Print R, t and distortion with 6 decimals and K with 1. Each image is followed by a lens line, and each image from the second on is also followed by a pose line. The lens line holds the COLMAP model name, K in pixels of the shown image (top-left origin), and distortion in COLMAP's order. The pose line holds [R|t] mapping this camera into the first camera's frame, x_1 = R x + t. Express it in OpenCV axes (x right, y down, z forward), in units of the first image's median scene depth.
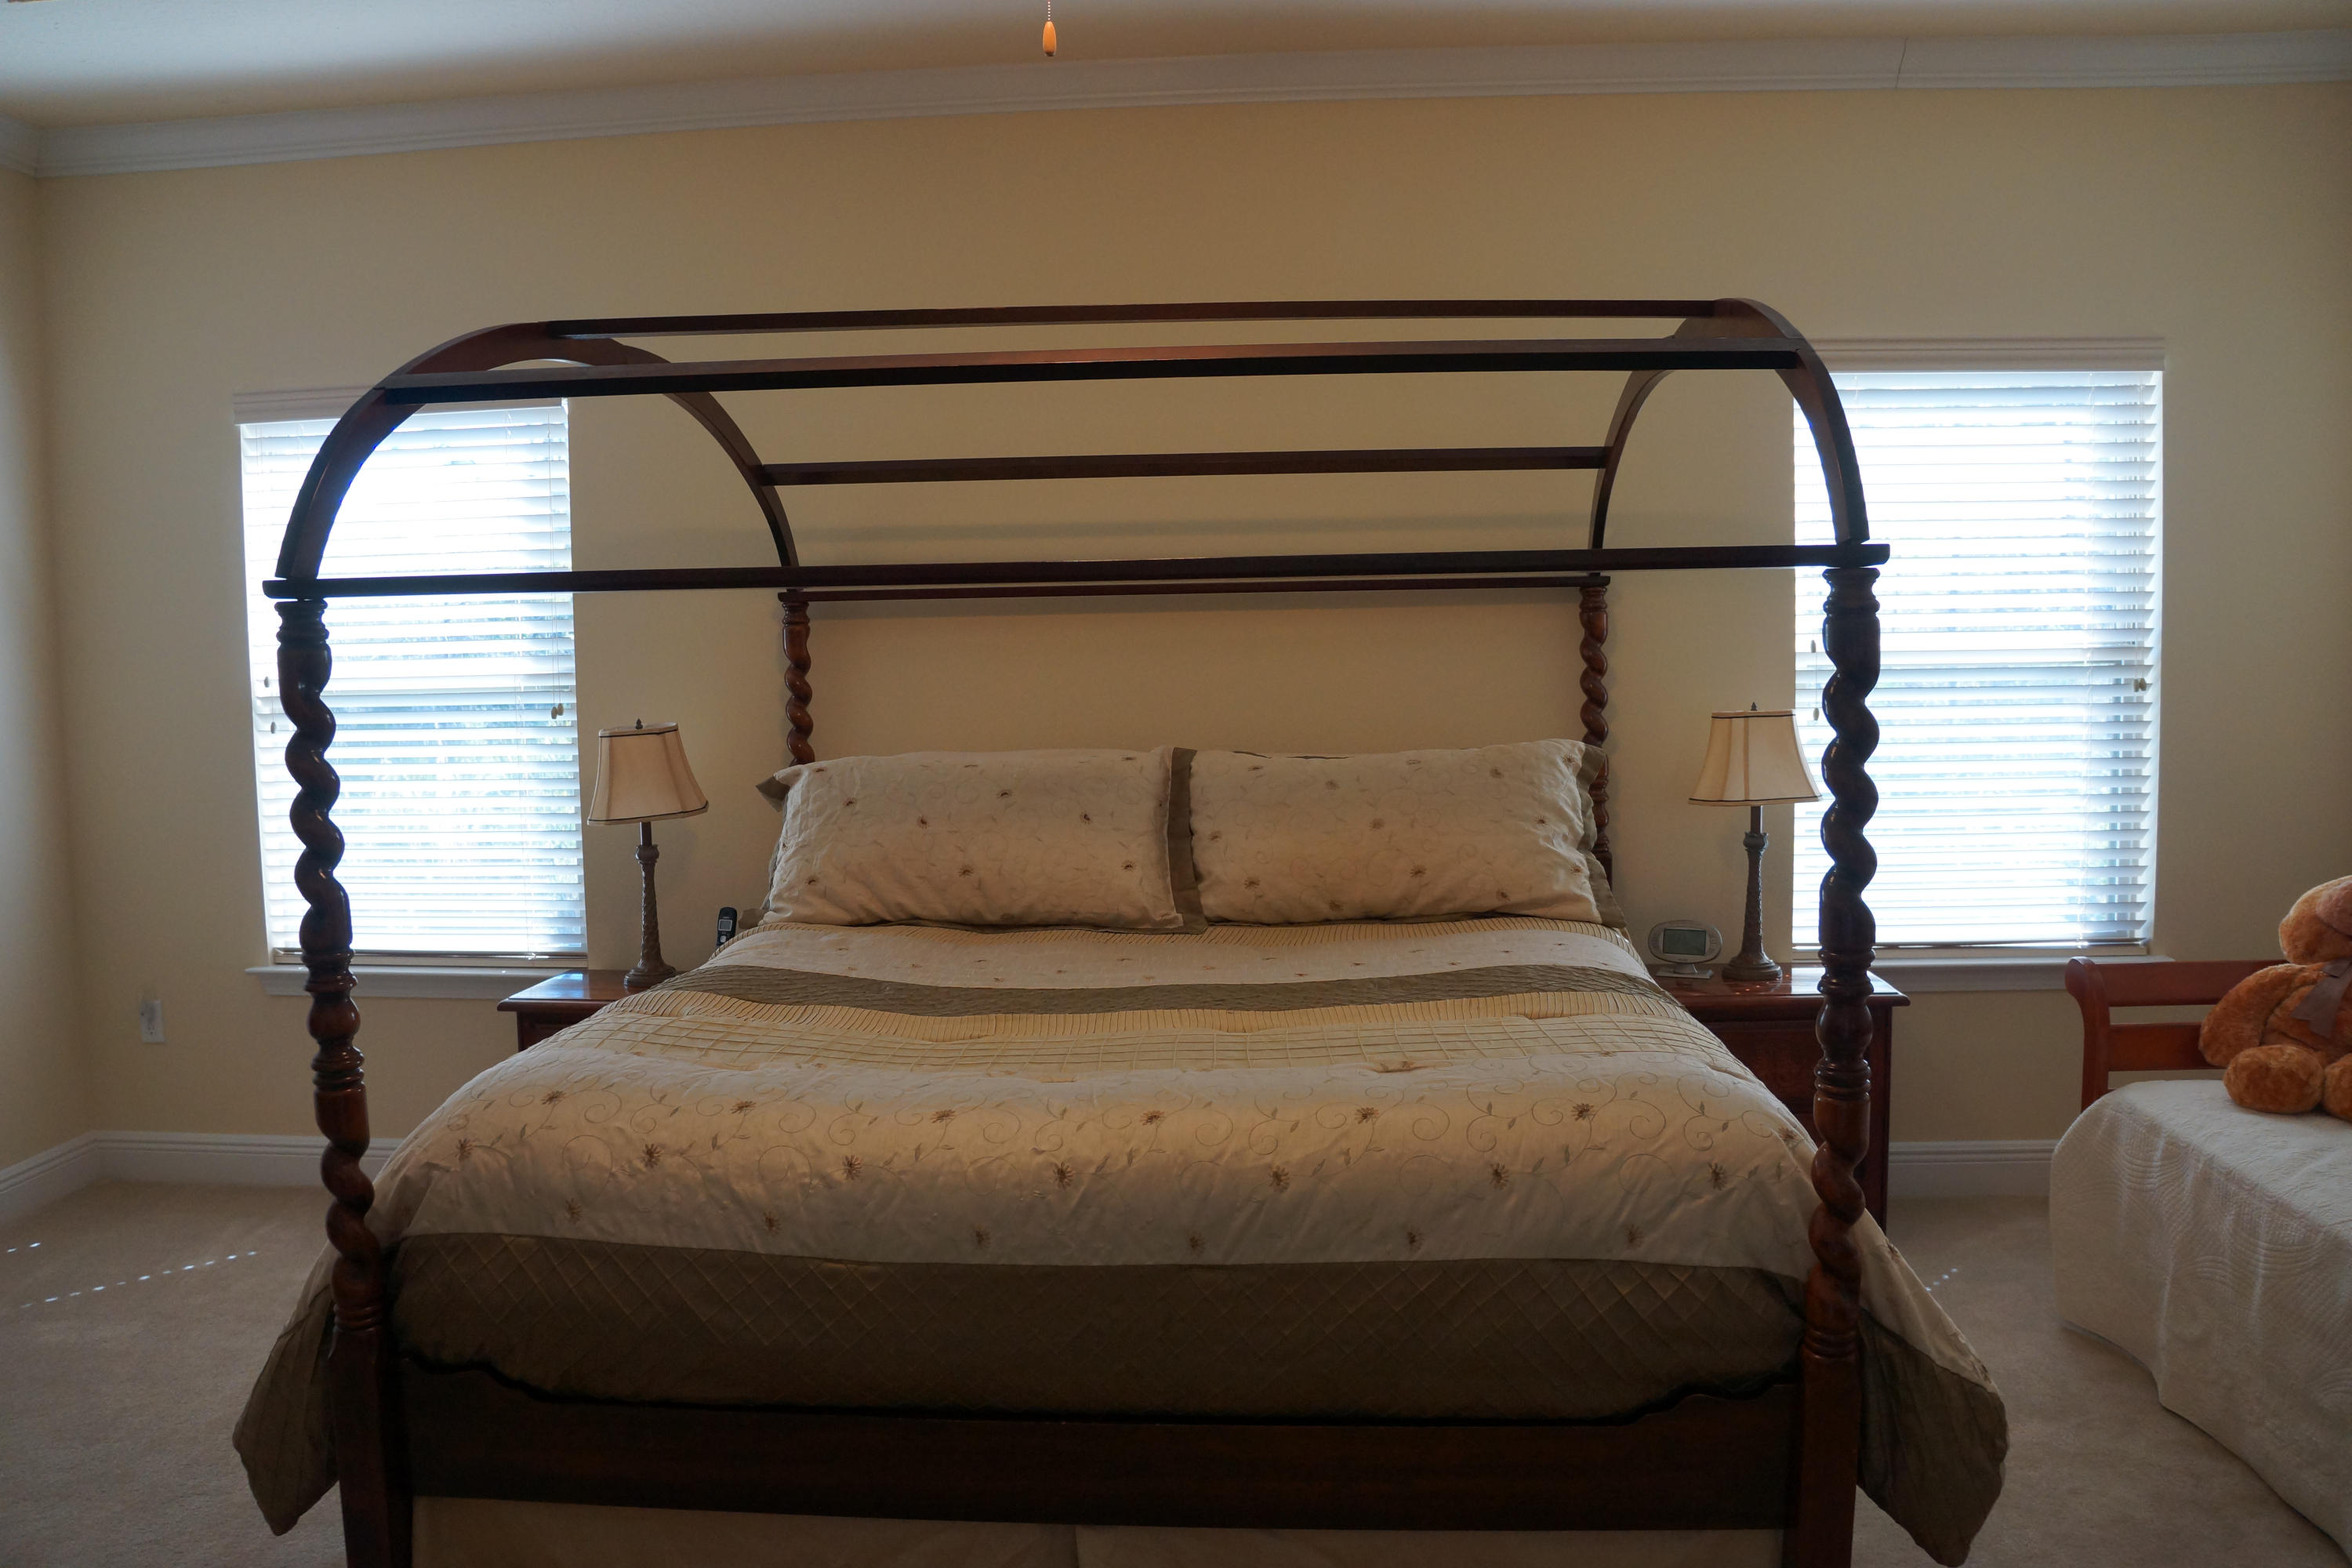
lens RADIAL K [[1854.0, 0, 1172.5], [0, 1854.0, 761.1], [0, 0, 1]] dist [-0.176448, 0.121385]
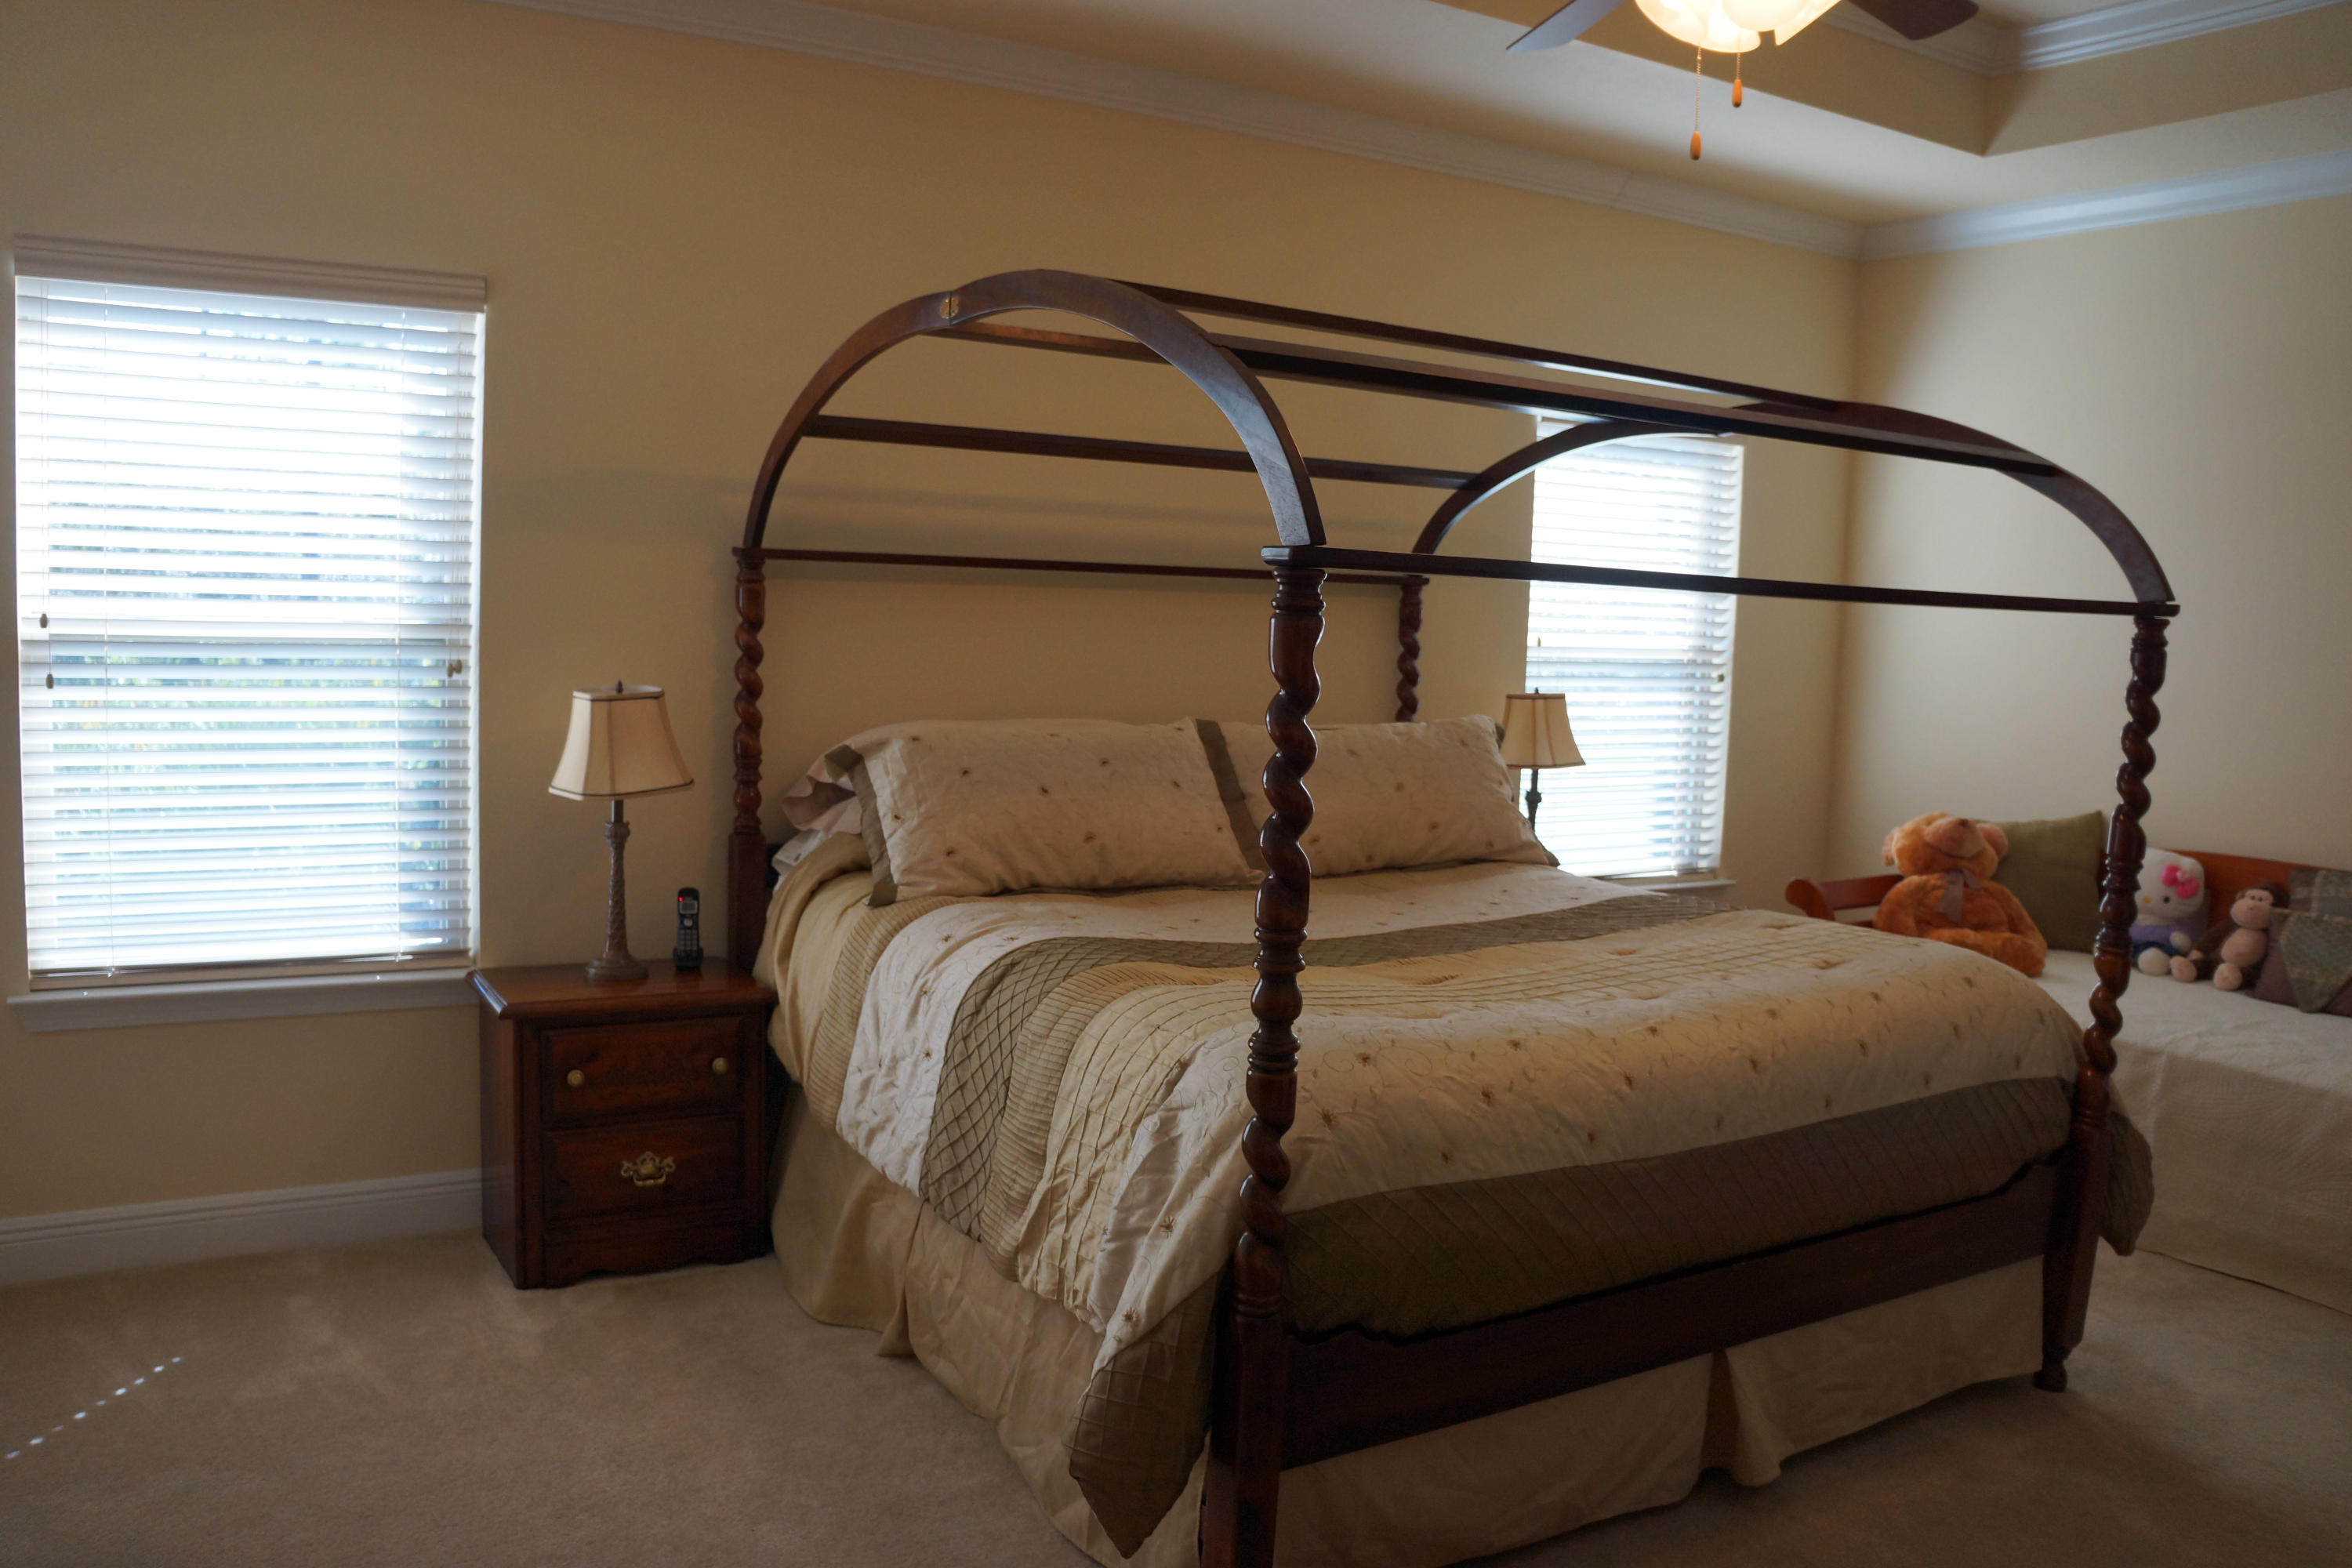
lens RADIAL K [[1854.0, 0, 1172.5], [0, 1854.0, 761.1], [0, 0, 1]] dist [-0.176448, 0.121385]
pose [[0.810599, -0.004314, 0.585586, -0.699565], [-0.007544, 0.999813, 0.017808, -0.001999], [-0.585553, -0.018853, 0.810415, 0.140726]]
